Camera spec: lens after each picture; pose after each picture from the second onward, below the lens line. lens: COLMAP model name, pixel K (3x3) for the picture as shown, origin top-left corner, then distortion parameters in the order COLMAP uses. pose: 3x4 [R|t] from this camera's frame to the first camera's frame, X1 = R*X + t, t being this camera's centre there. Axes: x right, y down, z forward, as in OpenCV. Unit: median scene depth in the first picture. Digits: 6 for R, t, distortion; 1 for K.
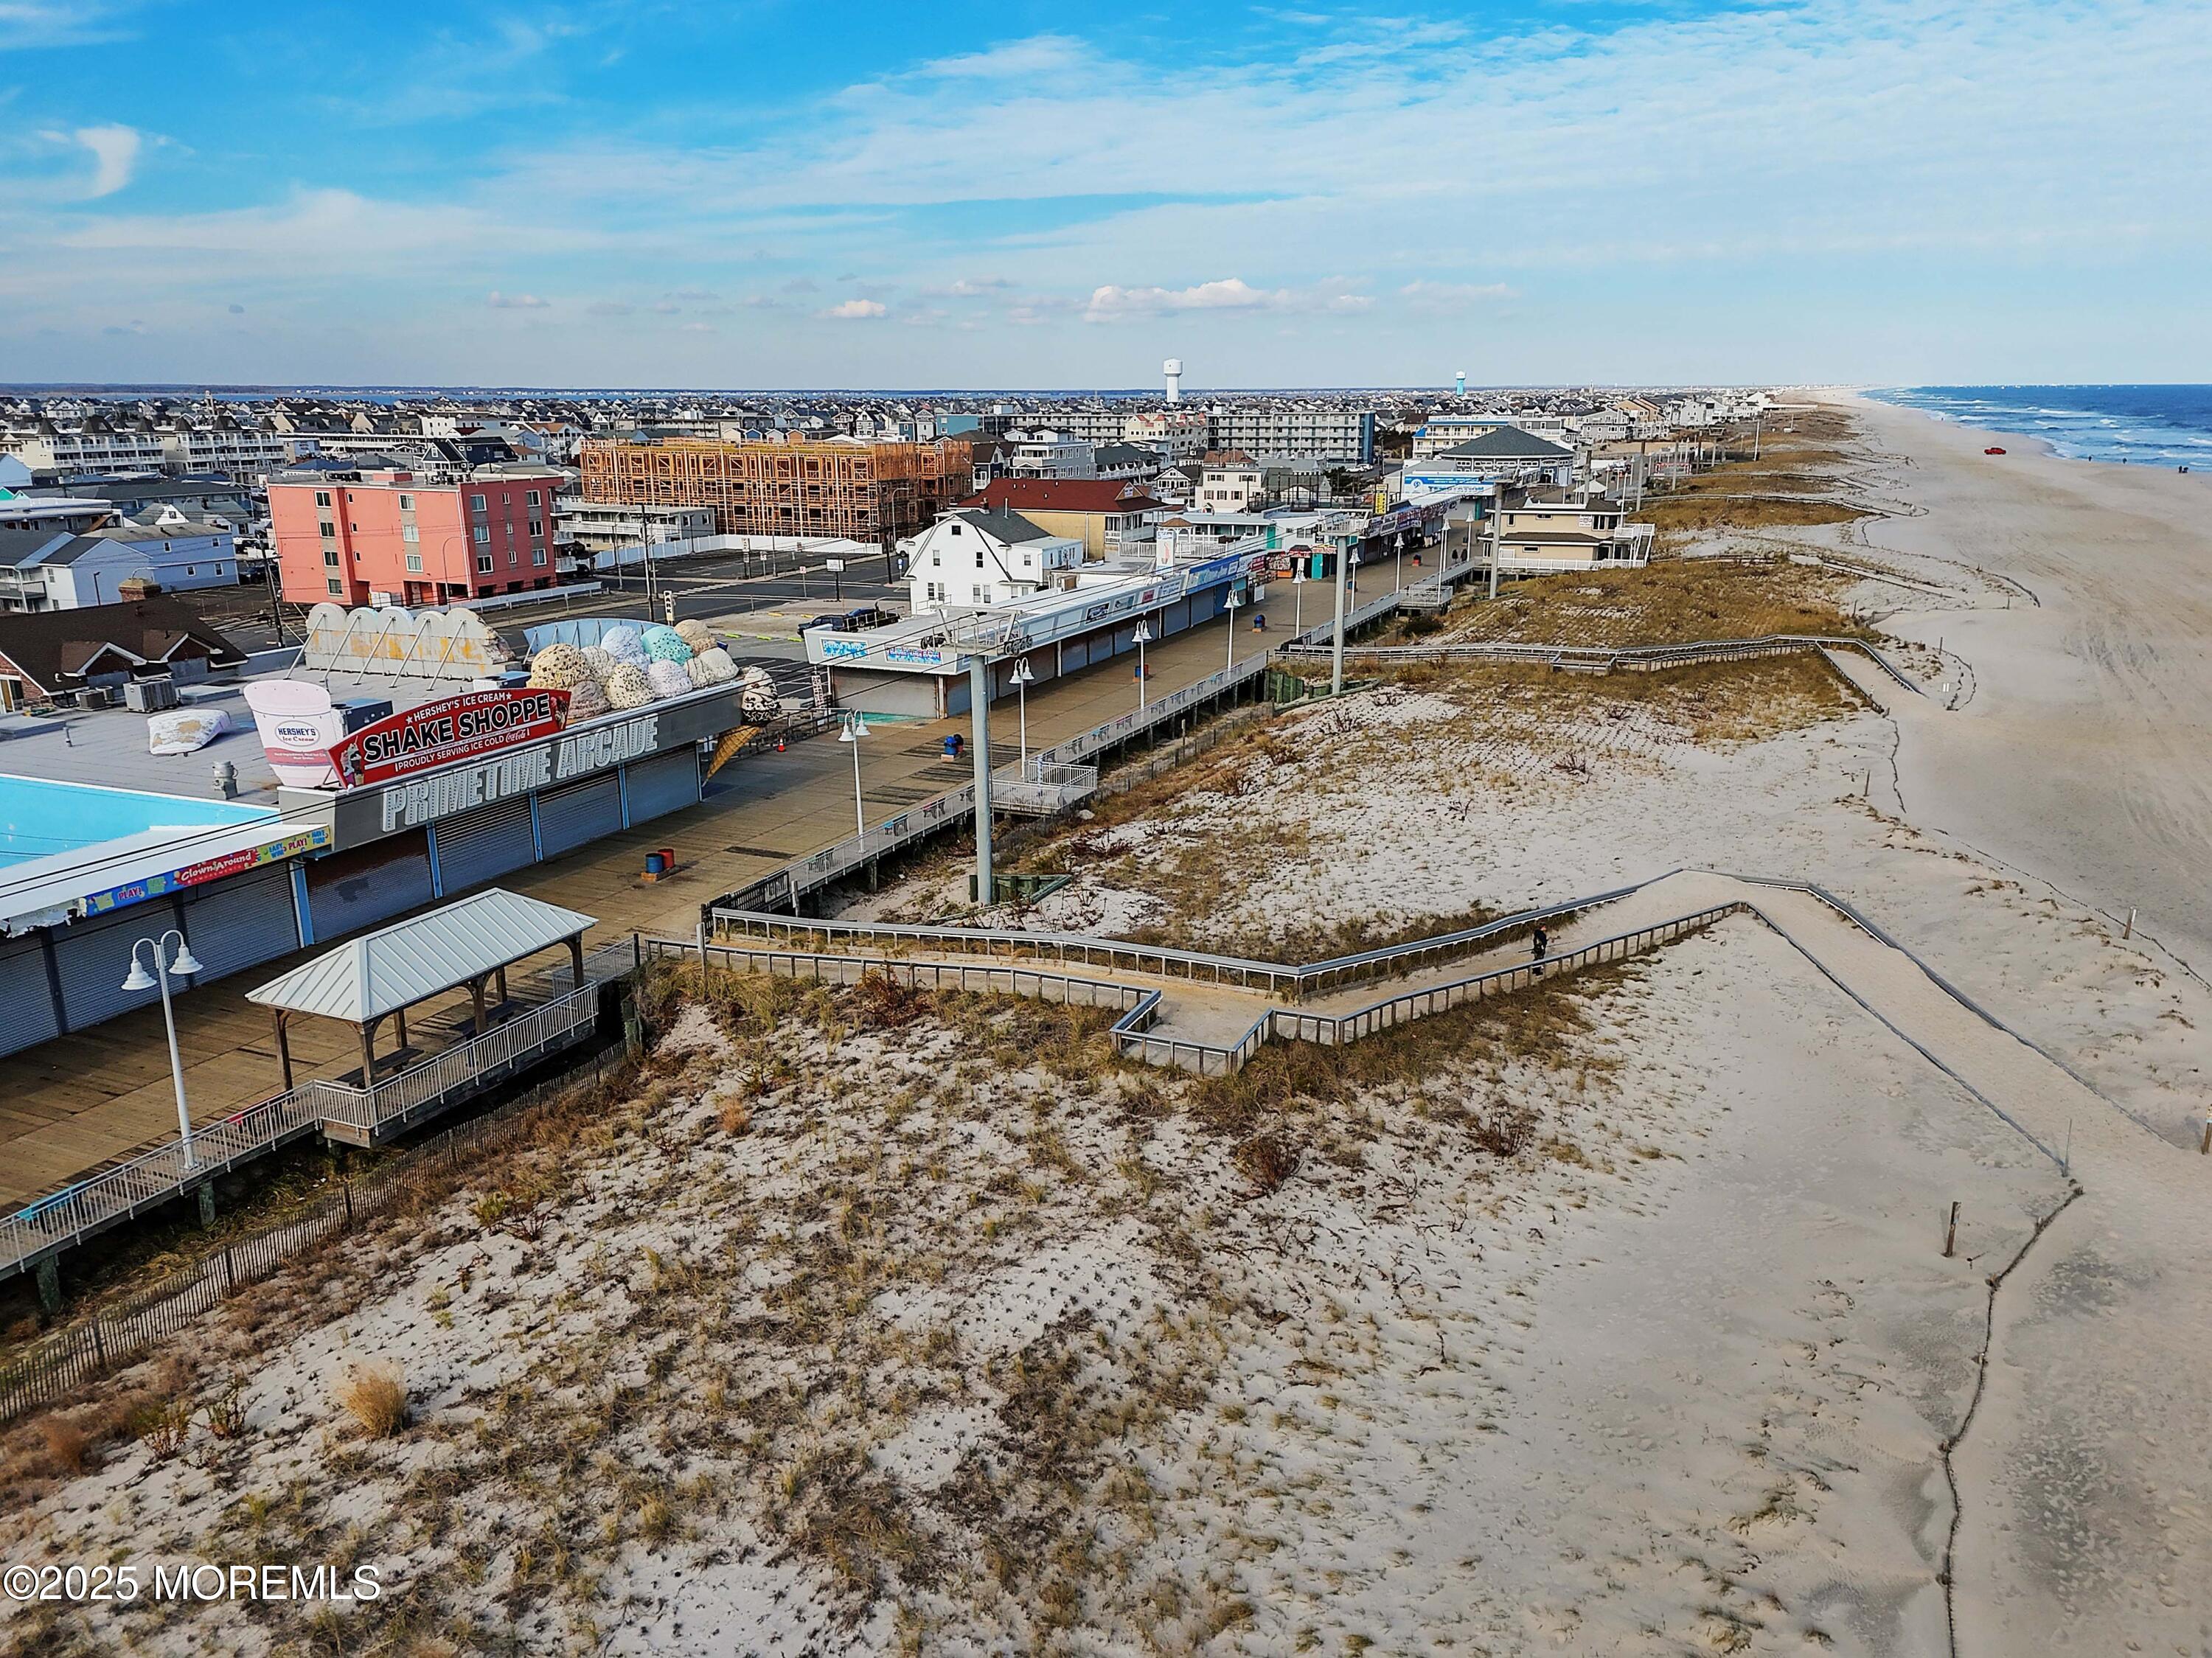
lens RADIAL K [[1609.3, 0, 1100.4], [0, 1609.3, 824.4], [0, 0, 1]] dist [0.082781, -0.075711]
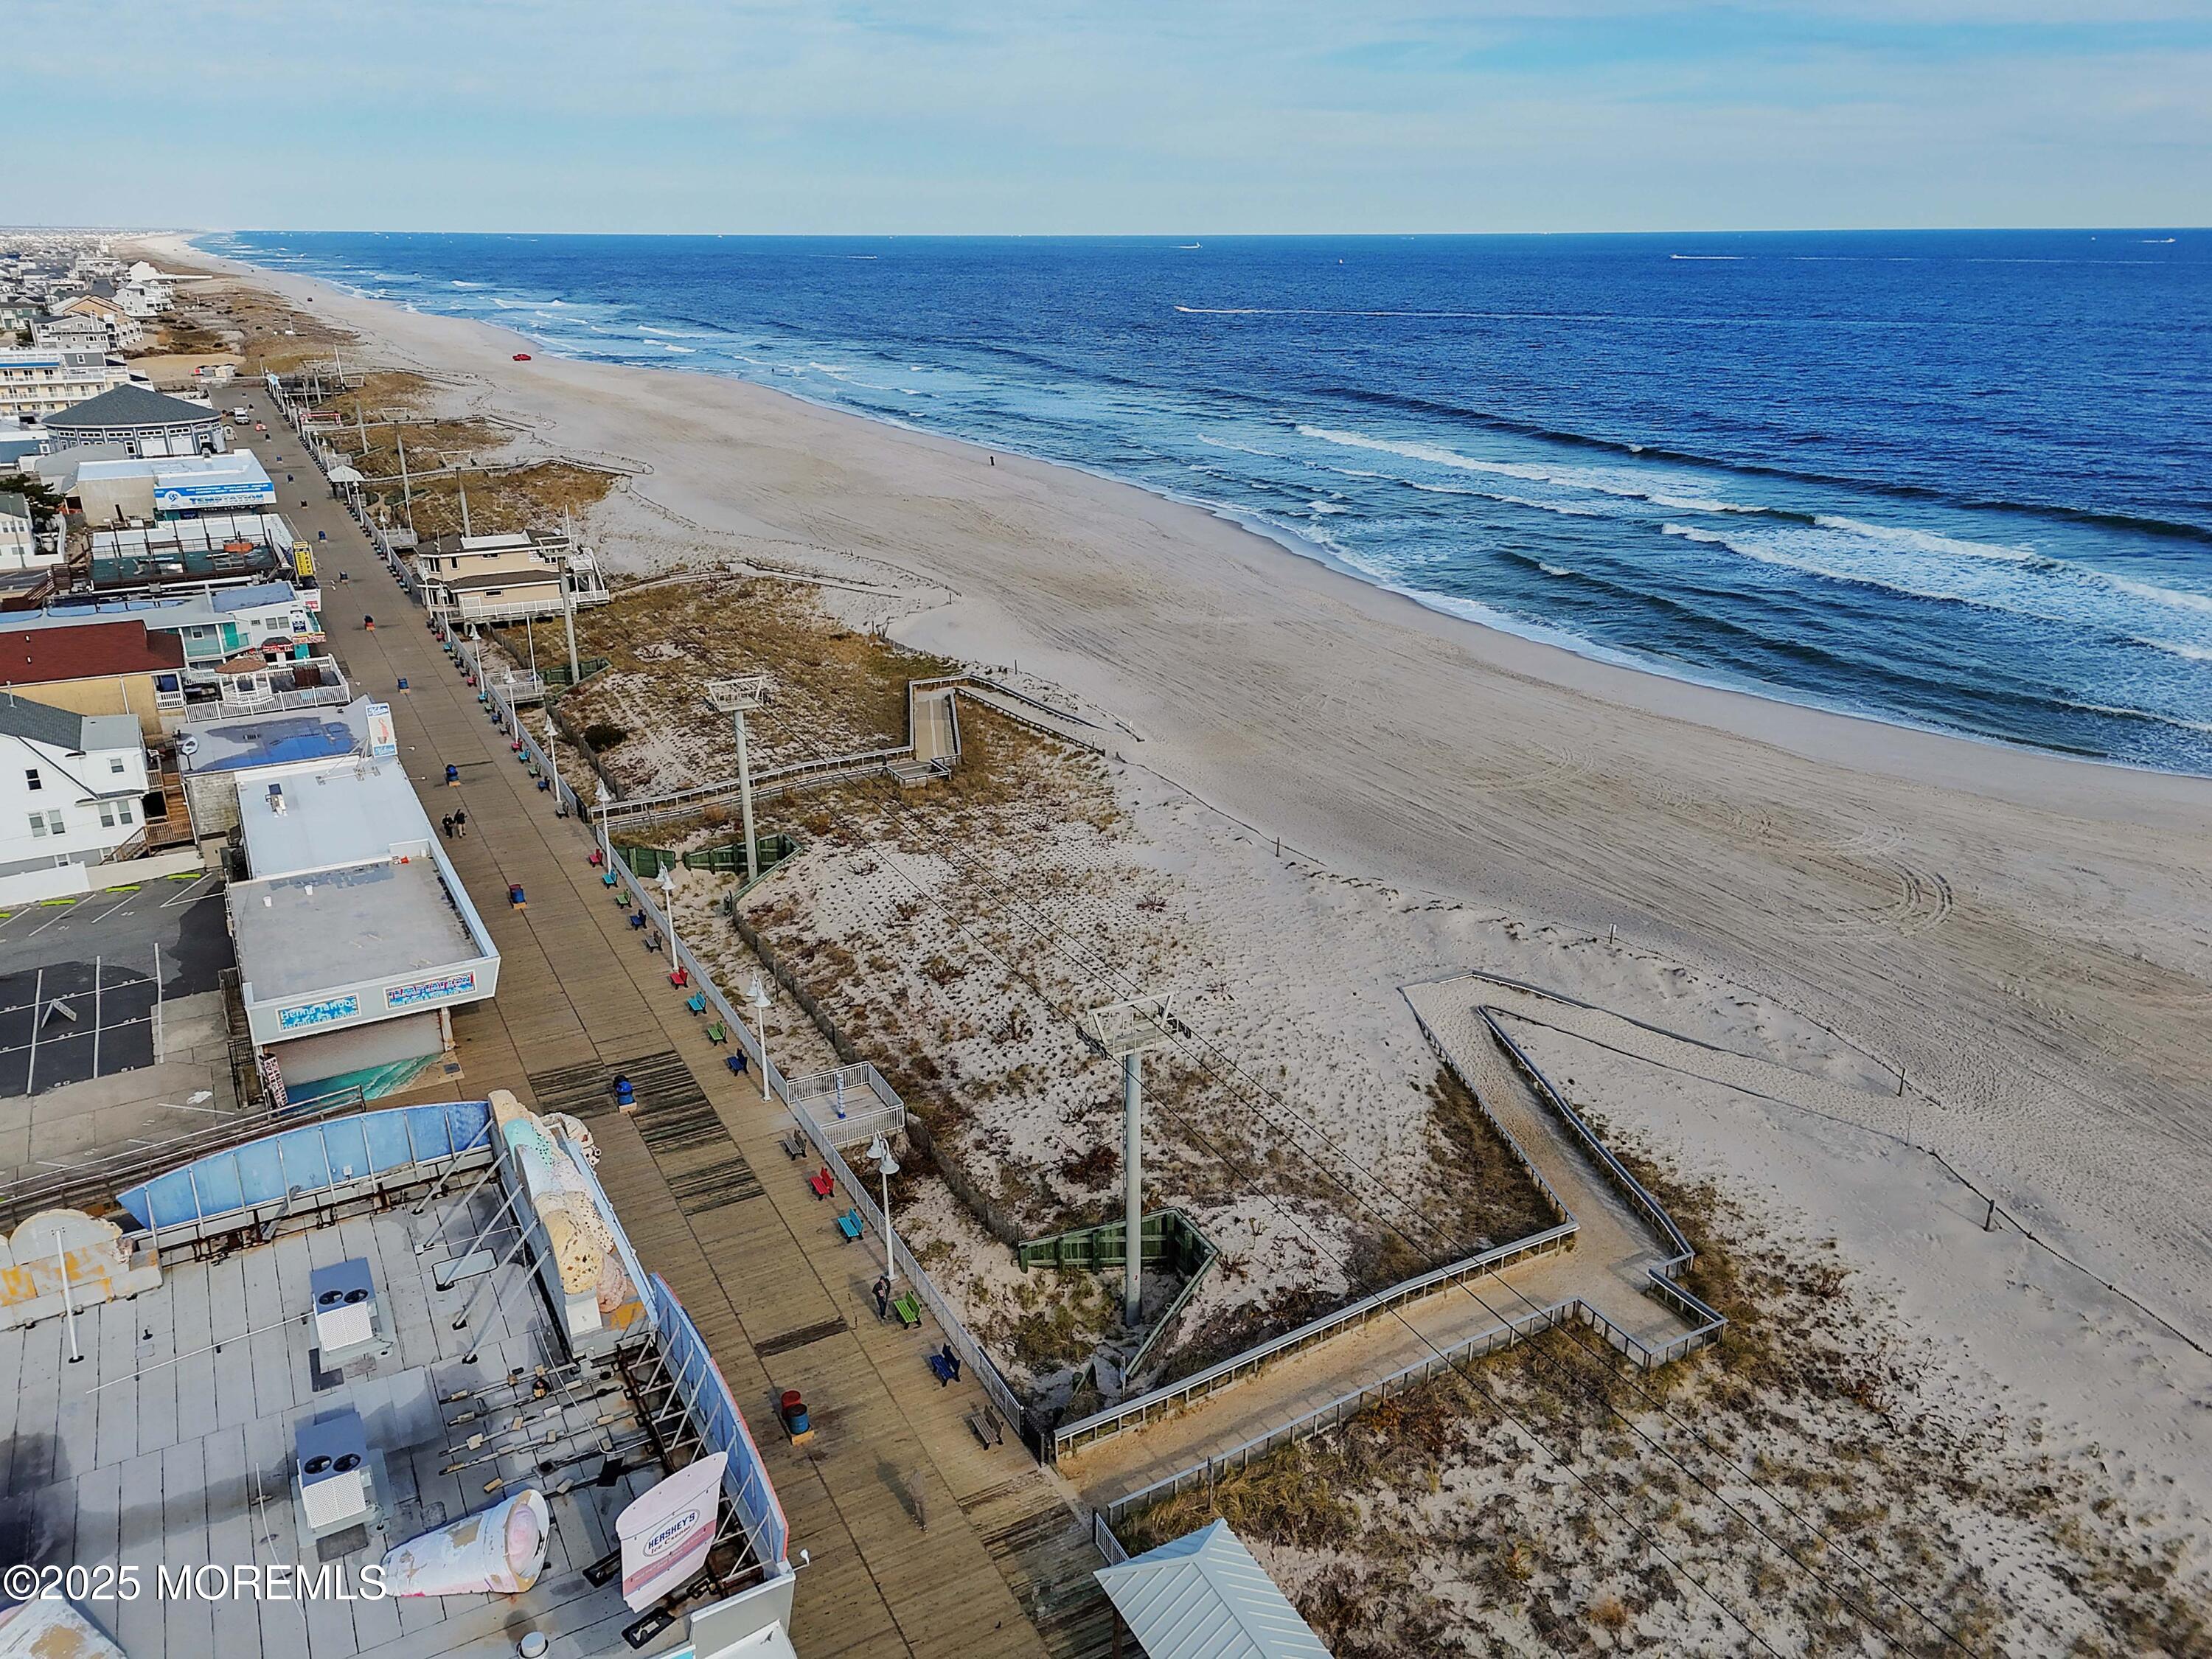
lens RADIAL K [[1609.5, 0, 1100.4], [0, 1609.5, 824.9], [0, 0, 1]] dist [0.082781, -0.075711]
pose [[0.606750, -0.269977, 0.747641, -0.950600], [0.204288, 0.961925, 0.181566, -0.505403], [-0.768193, 0.042569, 0.638801, 0.471323]]
